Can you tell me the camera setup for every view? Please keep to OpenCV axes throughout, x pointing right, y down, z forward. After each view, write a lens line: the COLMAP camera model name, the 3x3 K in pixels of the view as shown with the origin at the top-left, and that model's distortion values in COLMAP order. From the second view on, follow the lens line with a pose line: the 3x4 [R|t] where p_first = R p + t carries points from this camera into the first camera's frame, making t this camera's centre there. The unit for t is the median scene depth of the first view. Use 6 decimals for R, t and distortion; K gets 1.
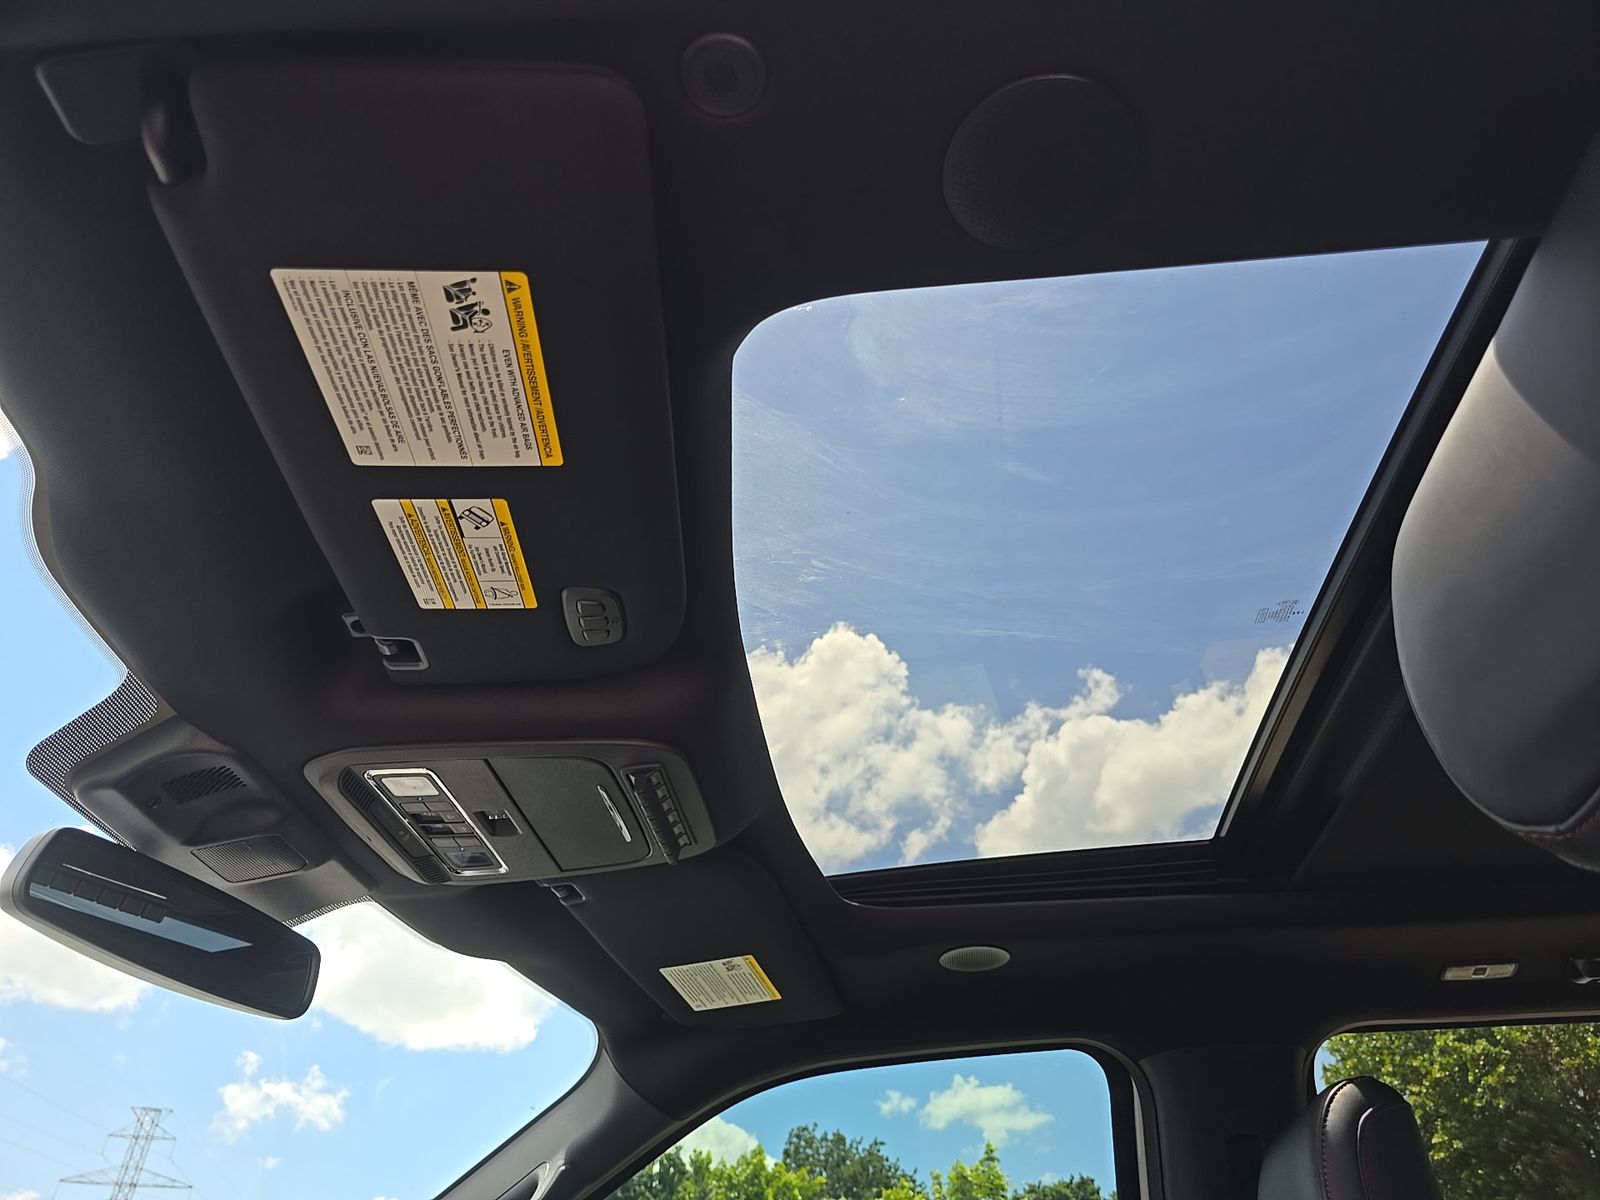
lens RADIAL K [[1036.5, 0, 800.0], [0, 1036.5, 600.0], [0, 0, 1]] dist [0.025274, -0.034799]
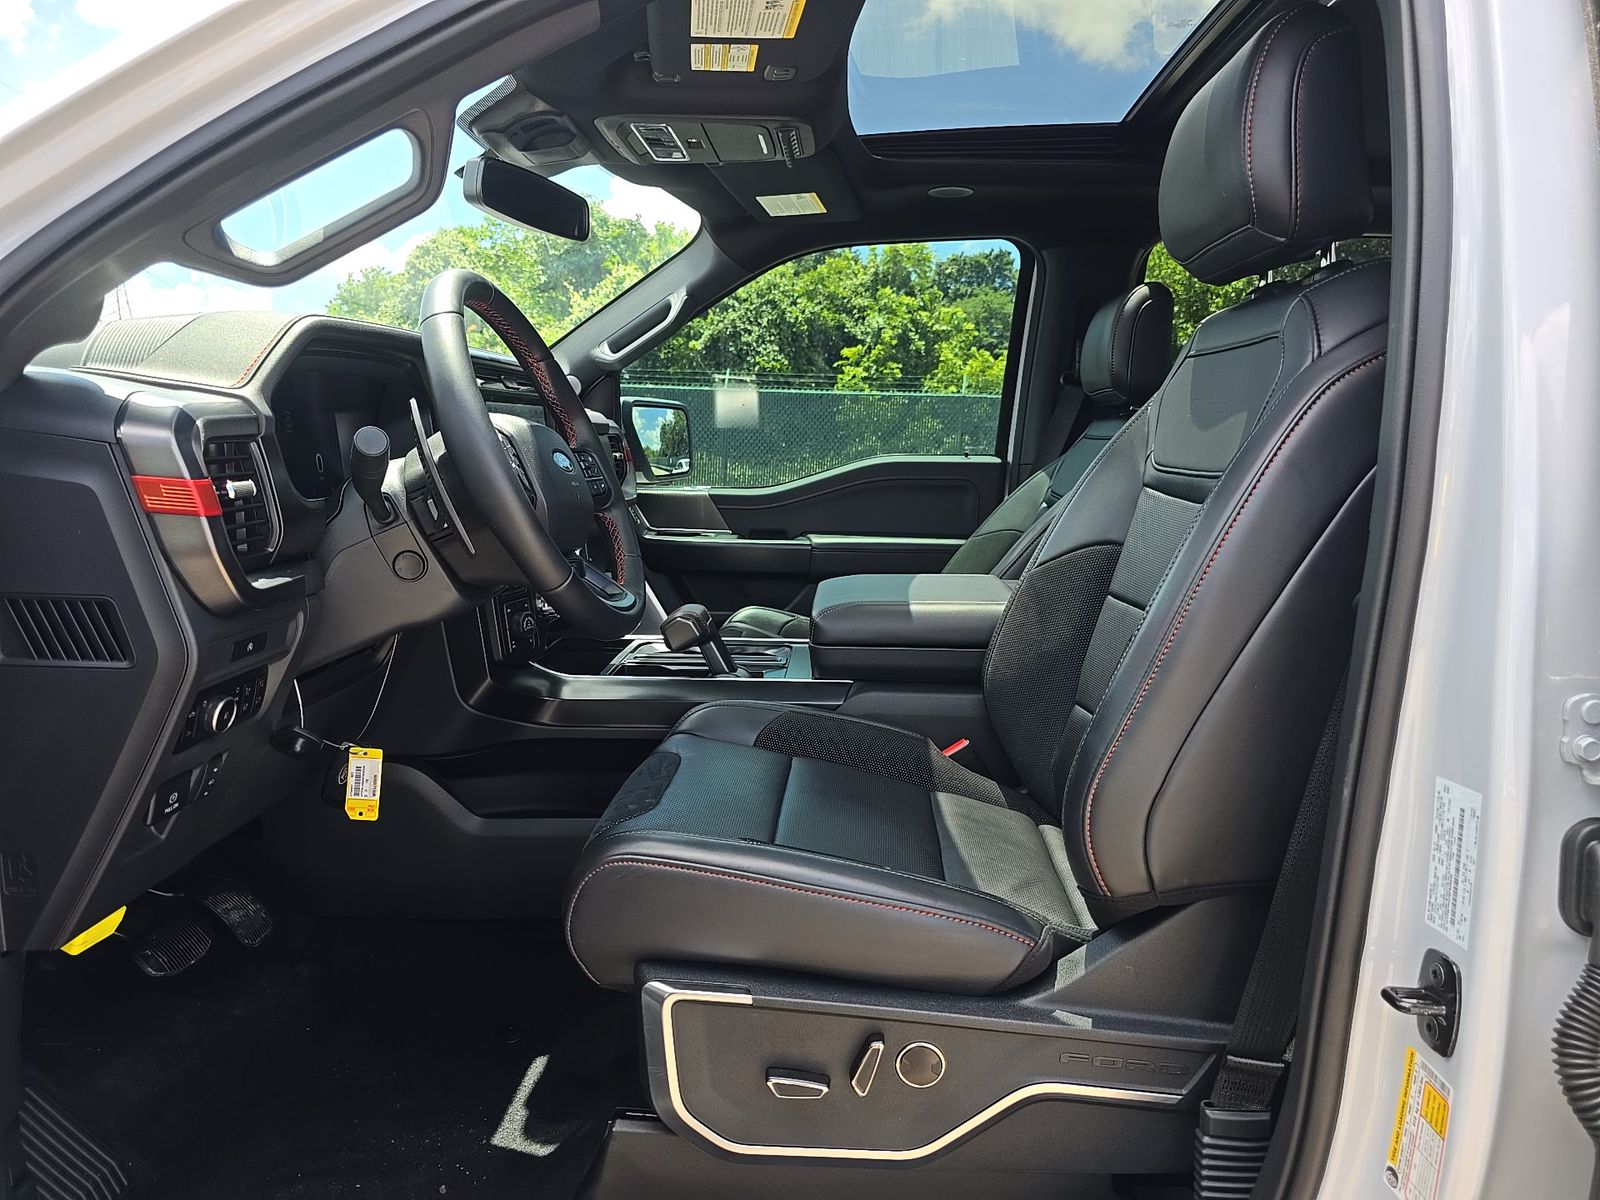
lens RADIAL K [[1036.5, 0, 800.0], [0, 1036.5, 600.0], [0, 0, 1]] dist [0.025274, -0.034799]
pose [[0.997949, 0.019455, 0.060984, -0.135434], [-0.058415, 0.666372, 0.743328, -0.379262], [-0.026177, -0.745366, 0.666142, -0.475792]]
